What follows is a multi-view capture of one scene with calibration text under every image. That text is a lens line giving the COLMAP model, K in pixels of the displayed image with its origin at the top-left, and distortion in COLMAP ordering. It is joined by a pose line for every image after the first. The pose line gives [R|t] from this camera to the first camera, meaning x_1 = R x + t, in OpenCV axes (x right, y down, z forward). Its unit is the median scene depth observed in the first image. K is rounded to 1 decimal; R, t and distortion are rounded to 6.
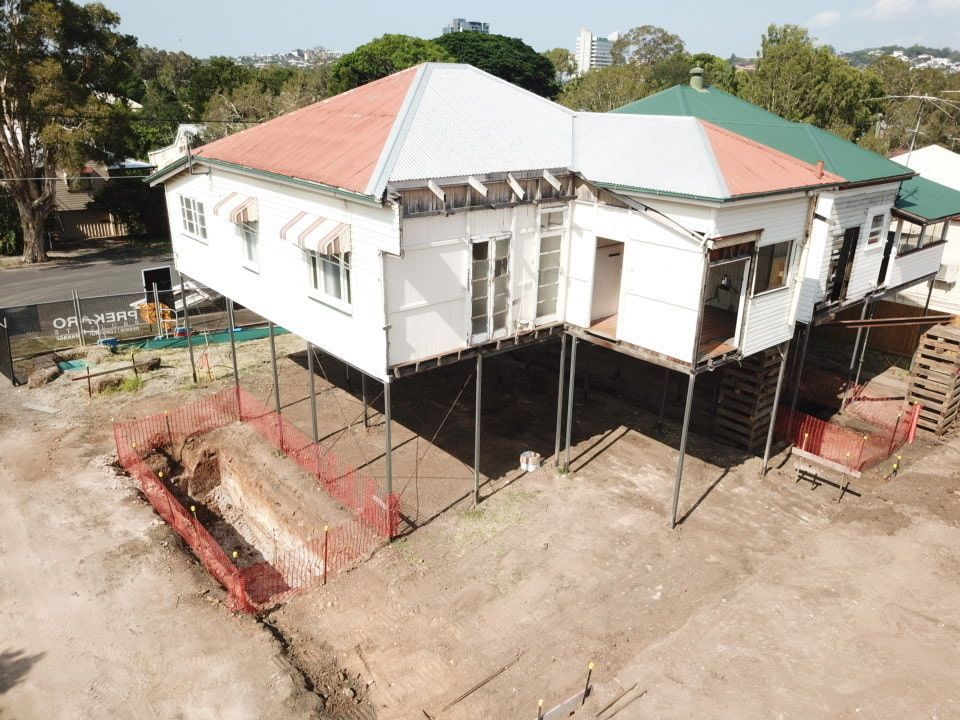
lens RADIAL K [[733.6, 0, 478.4], [0, 733.6, 368.3], [0, 0, 1]] dist [0.010900, -0.002306]
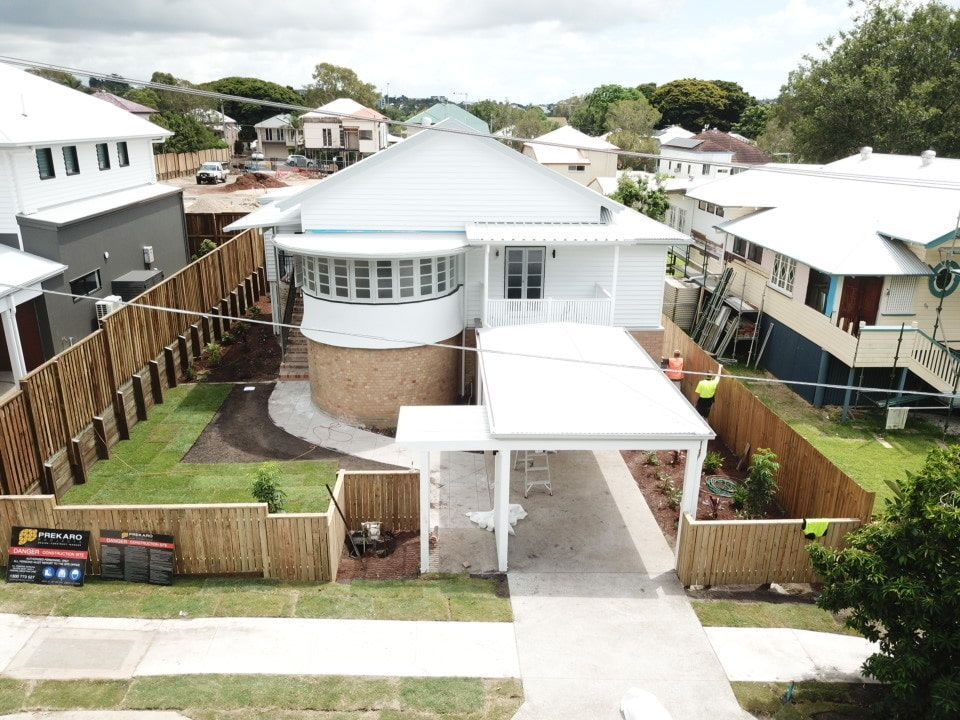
lens RADIAL K [[733.6, 0, 478.4], [0, 733.6, 368.3], [0, 0, 1]] dist [0.010900, -0.002306]
pose [[0.793706, 0.193602, -0.576671, 3.547168], [-0.220761, 0.975045, 0.023498, 0.961464], [0.566829, 0.108656, 0.816639, -2.158012]]
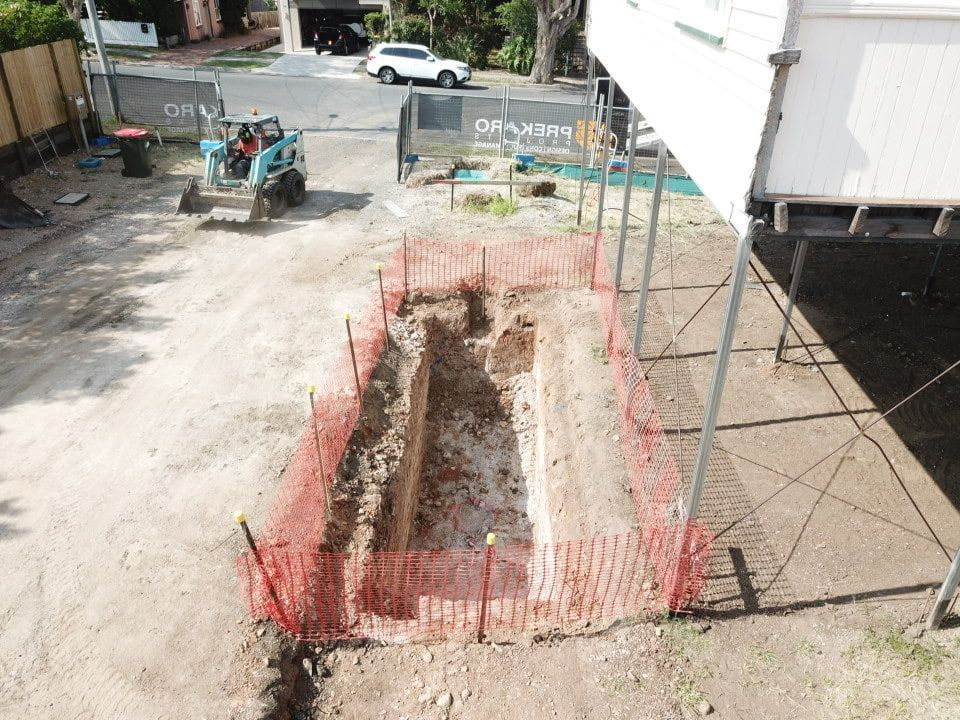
lens RADIAL K [[733.6, 0, 478.4], [0, 733.6, 368.3], [0, 0, 1]] dist [0.010900, -0.002306]
pose [[0.737515, 0.327742, -0.590471, 0.005488], [-0.244547, 0.944614, 0.218863, 0.022631], [0.629498, -0.017017, 0.776816, 0.473393]]
